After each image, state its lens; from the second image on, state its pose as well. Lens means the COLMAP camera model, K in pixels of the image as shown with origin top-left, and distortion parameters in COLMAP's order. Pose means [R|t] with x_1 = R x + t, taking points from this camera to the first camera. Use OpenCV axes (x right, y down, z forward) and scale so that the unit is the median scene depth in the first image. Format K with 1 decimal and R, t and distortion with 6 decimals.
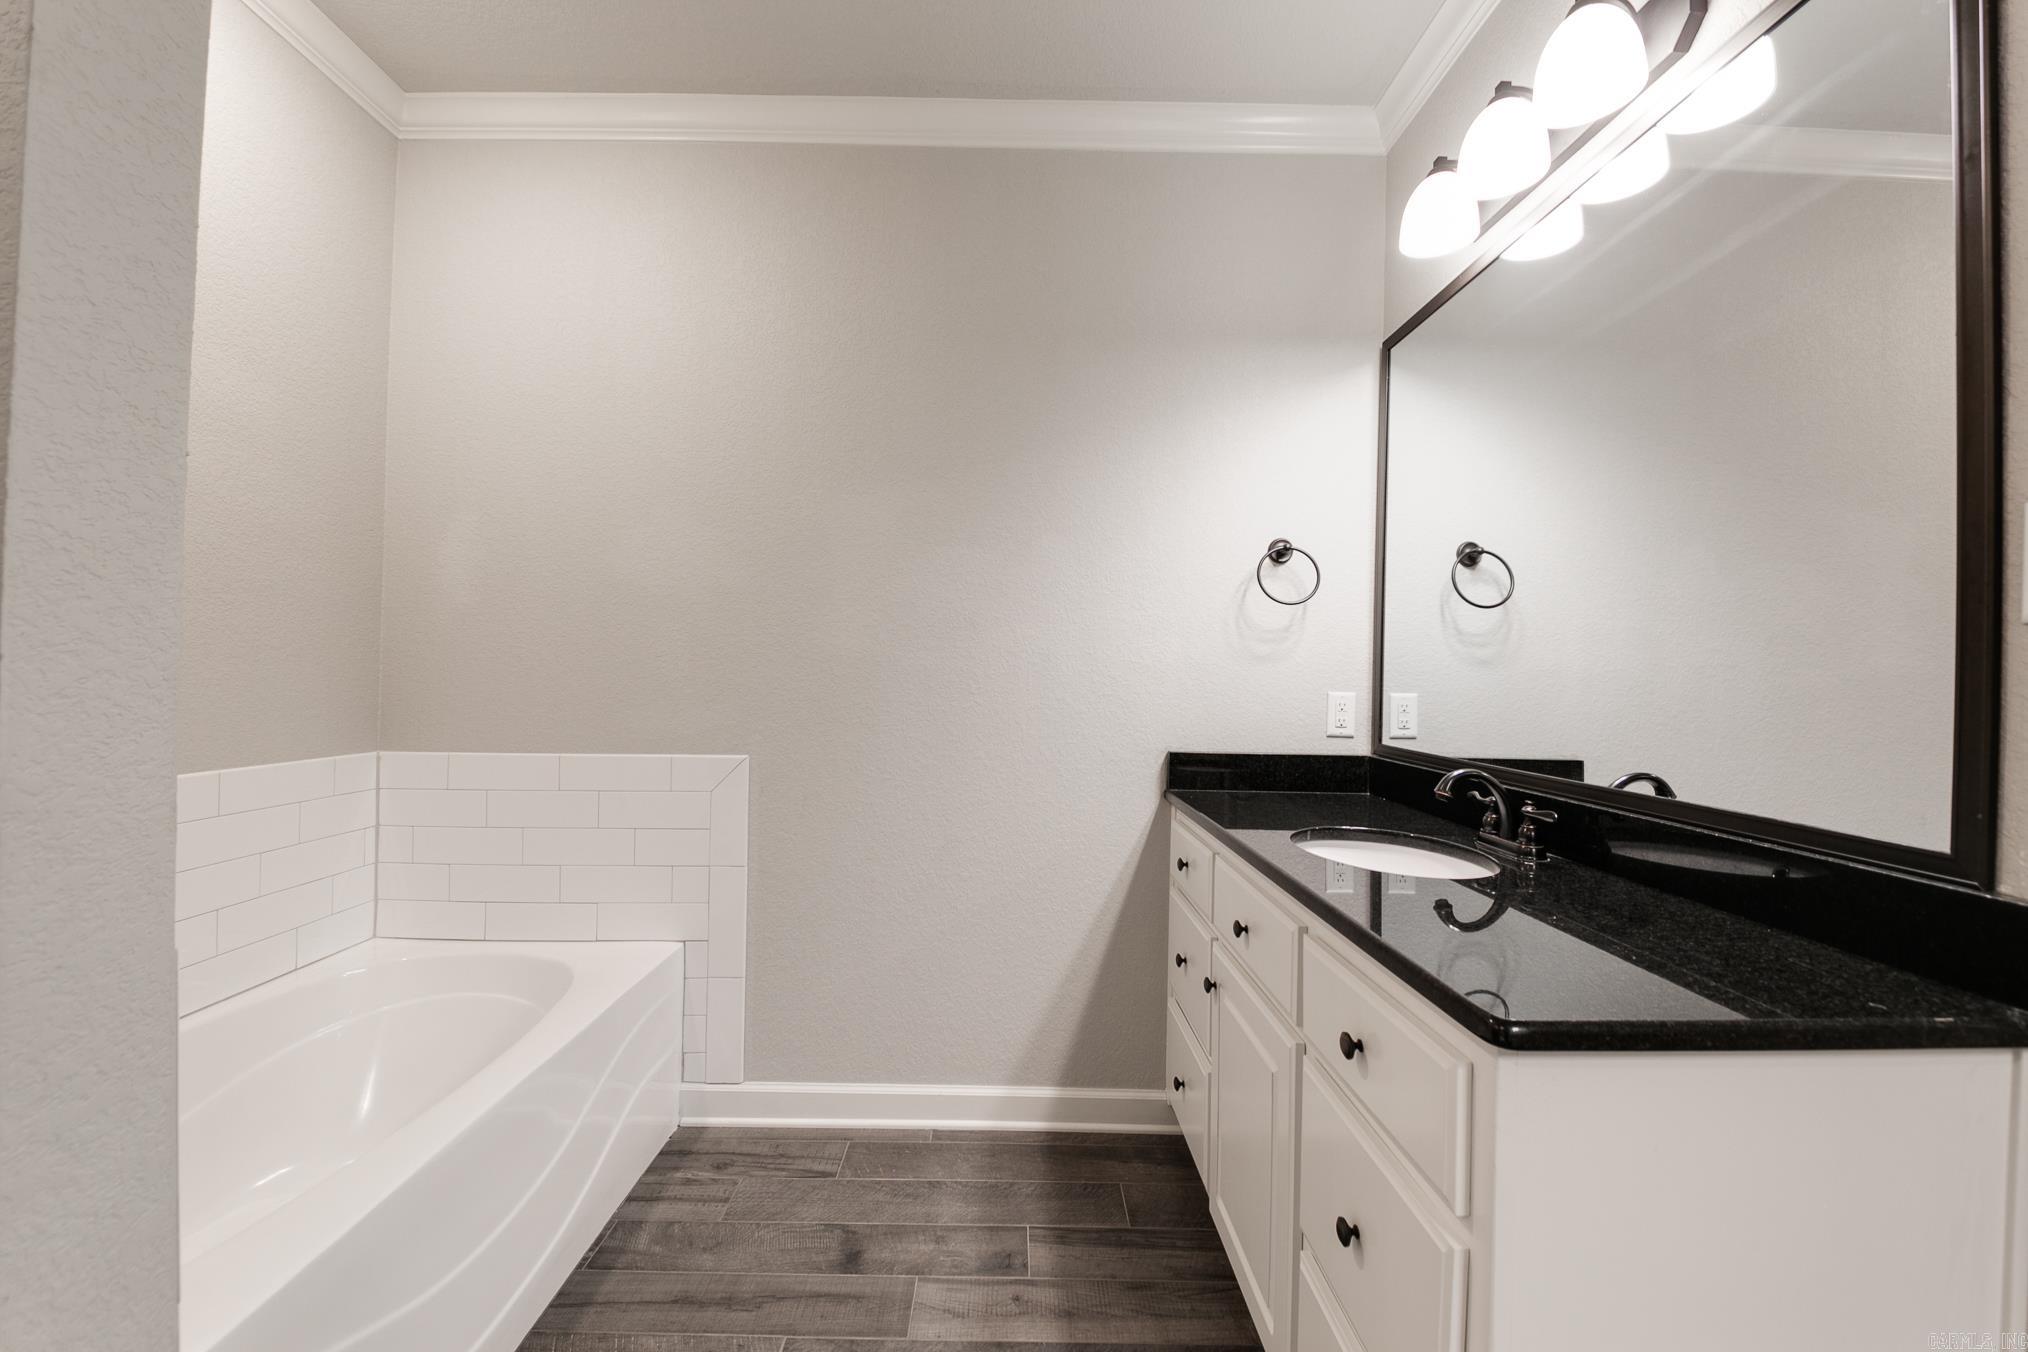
lens RADIAL K [[773.3, 0, 1046.7], [0, 773.3, 670.7], [0, 0, 1]] dist [0.002261, -0.002542]
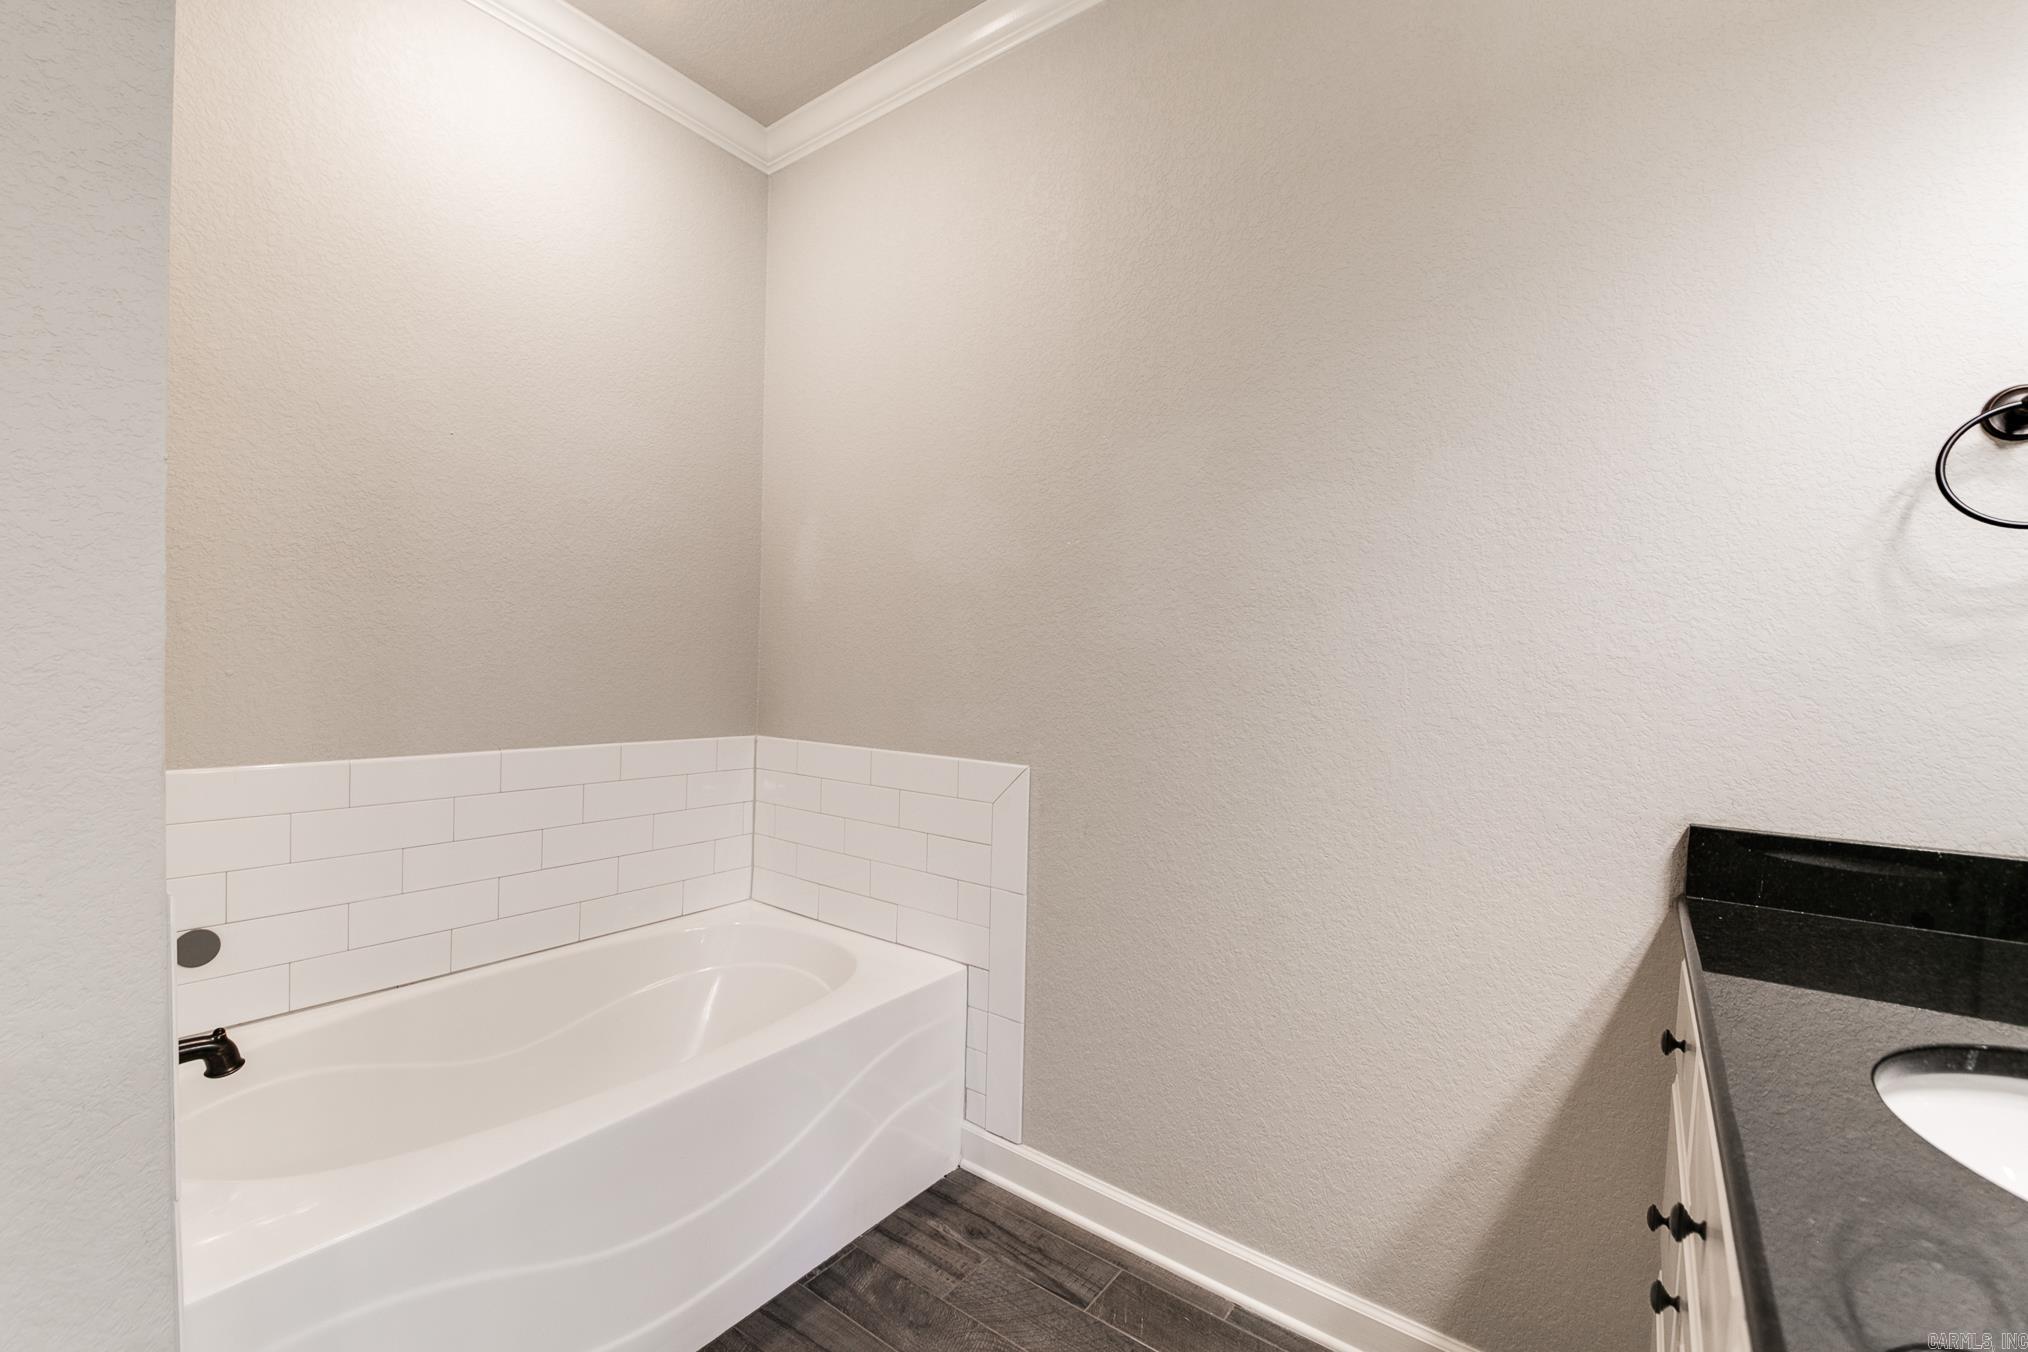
lens RADIAL K [[867.7, 0, 981.4], [0, 867.7, 686.2], [0, 0, 1]] dist [0.014079, -0.003762]
pose [[0.765893, 0.022536, -0.642573, 0.197947], [-0.012664, 0.999720, 0.019967, 0.003316], [0.642843, -0.007155, 0.765964, 0.247348]]
